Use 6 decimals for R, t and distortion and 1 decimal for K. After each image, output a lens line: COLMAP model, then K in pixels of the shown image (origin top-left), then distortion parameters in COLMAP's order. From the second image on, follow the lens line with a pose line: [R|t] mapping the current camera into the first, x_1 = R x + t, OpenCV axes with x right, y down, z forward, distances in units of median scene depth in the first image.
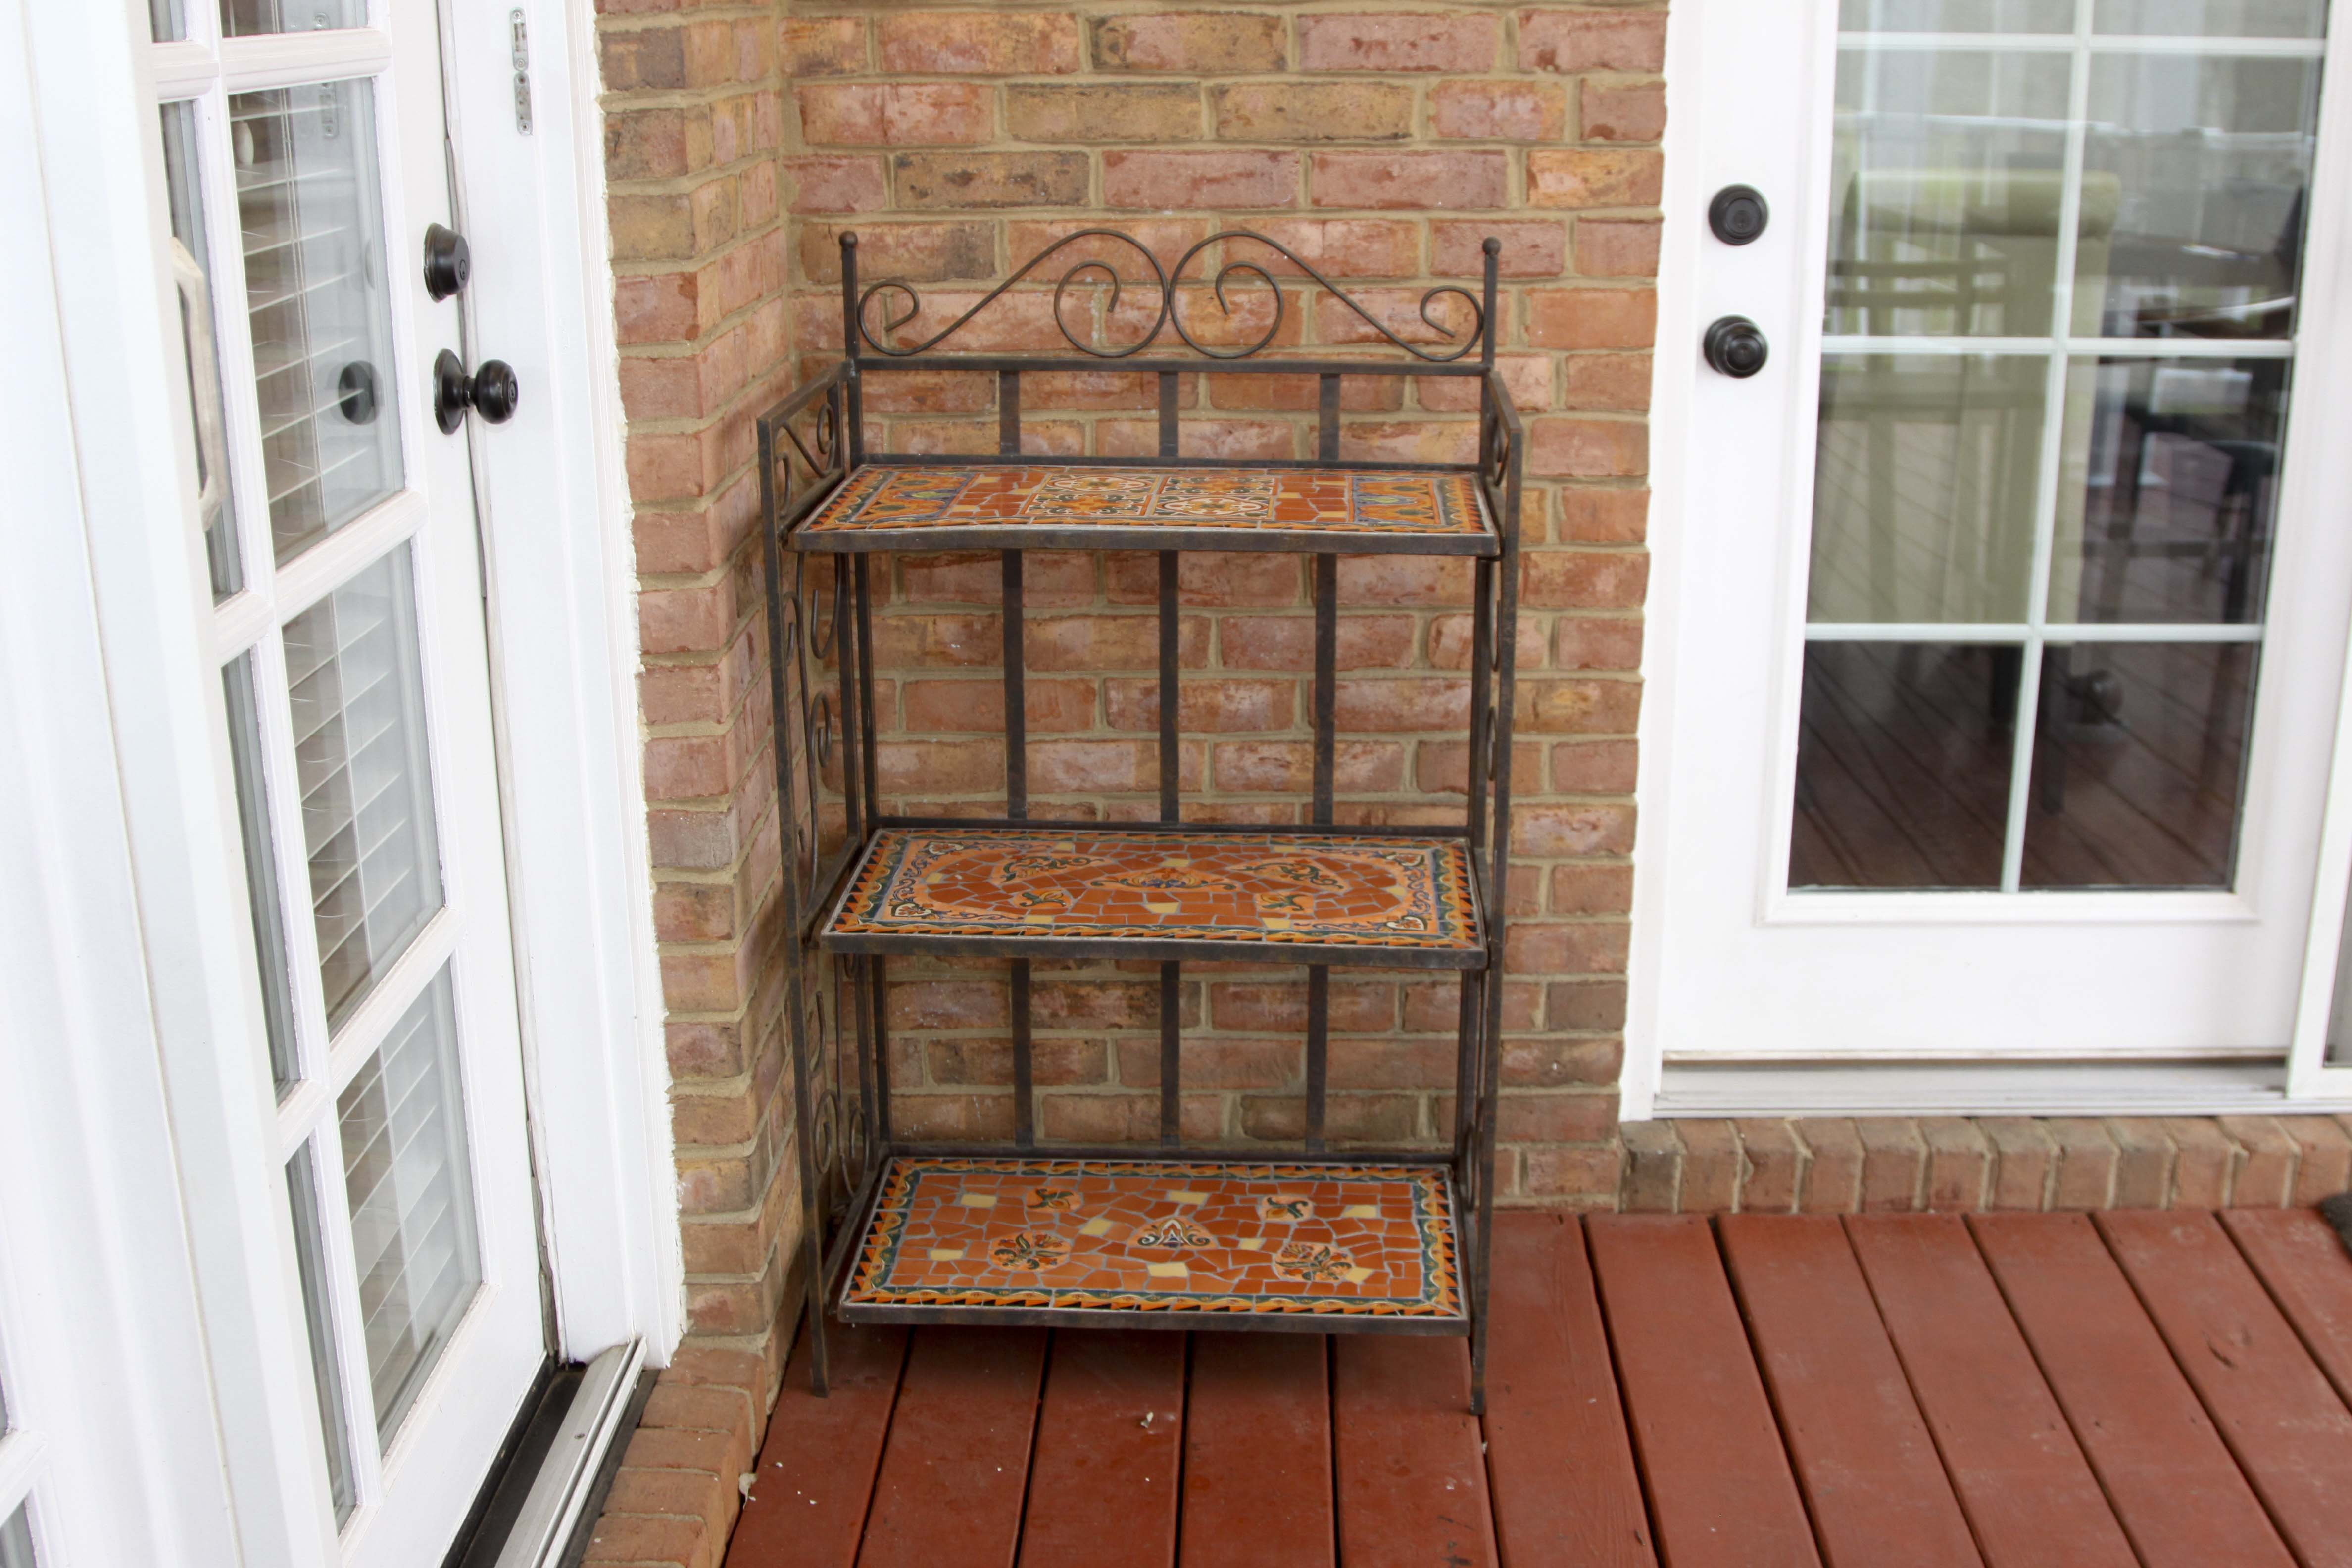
lens RADIAL K [[2522.3, 0, 1194.6], [0, 2522.3, 776.8], [0, 0, 1]] dist [-0.147932, 0.109605]
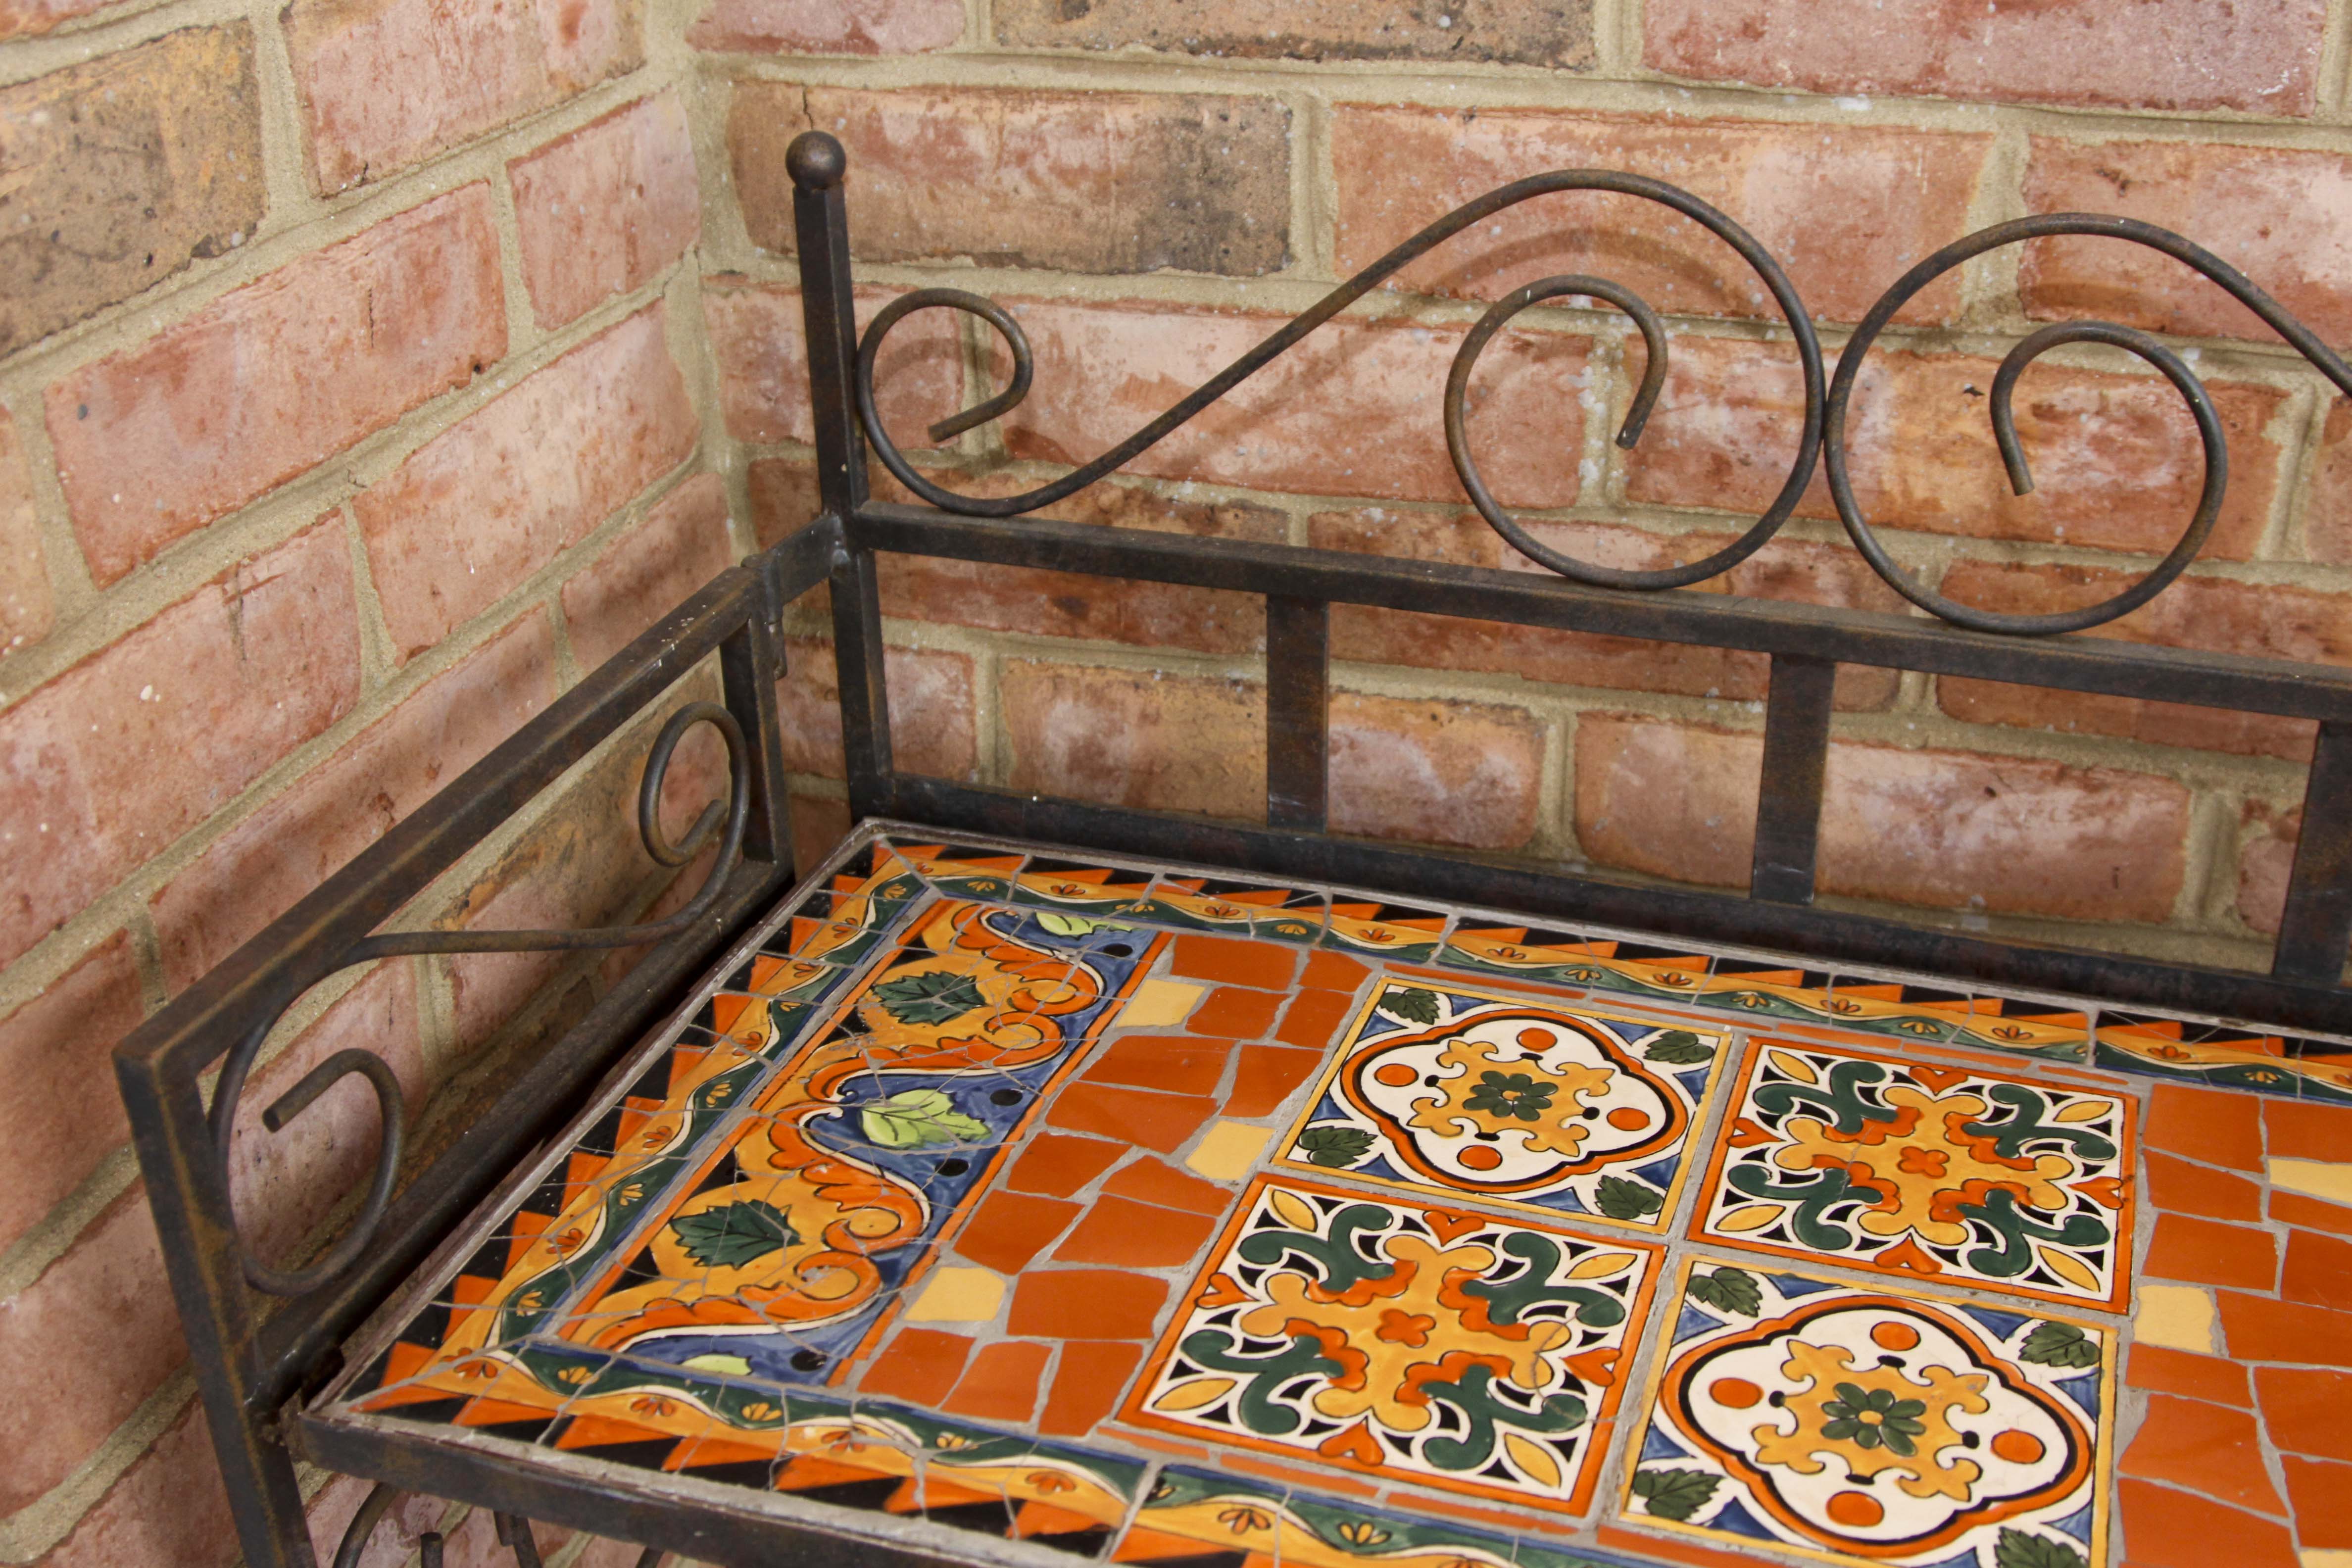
lens RADIAL K [[2684.4, 0, 1212.2], [0, 2684.4, 789.0], [0, 0, 1]] dist [-0.124404, 0.083222]
pose [[0.964179, 0.105921, -0.243187, 0.000891], [-0.064664, 0.983011, 0.171778, -0.192557], [0.257250, -0.149899, 0.954648, 0.661269]]
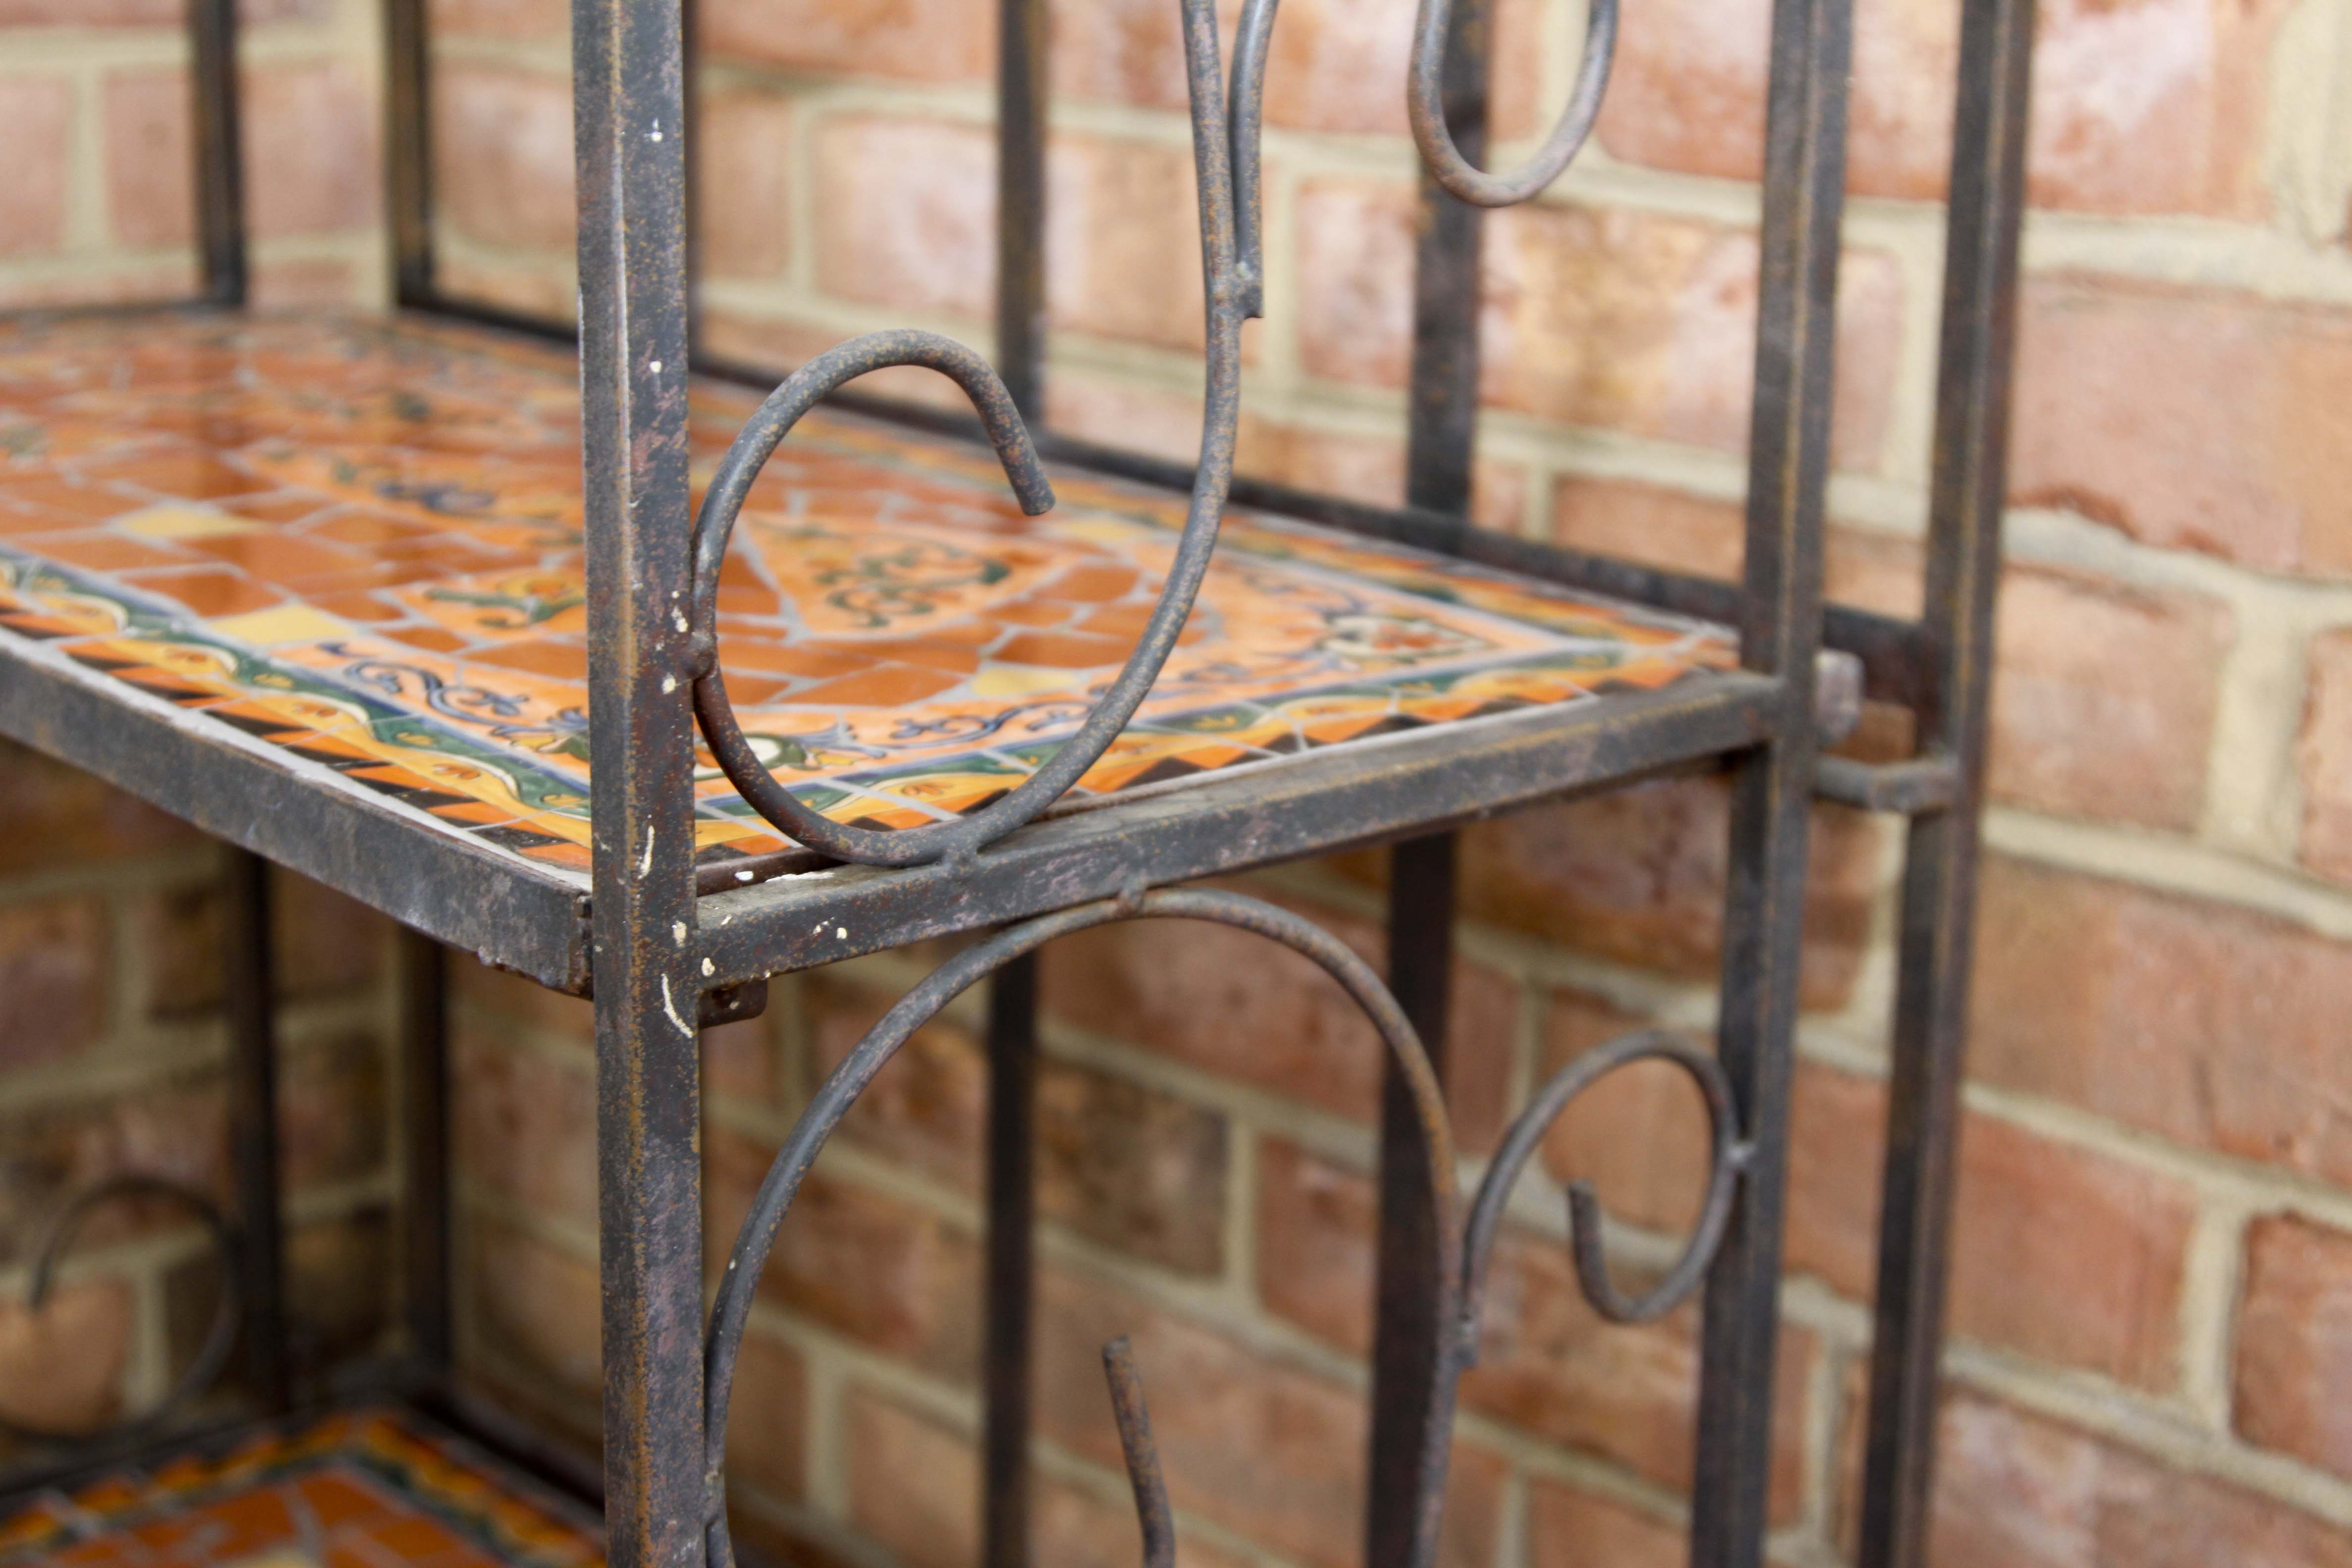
lens RADIAL K [[4051.7, 0, 1187.1], [0, 4051.7, 780.7], [0, 0, 1]] dist [-0.002802, 0.089378]
pose [[0.704871, 0.198642, -0.680954, 0.308078], [-0.243257, 0.969466, 0.031004, 0.038112], [0.666320, 0.143793, 0.731670, 0.740612]]
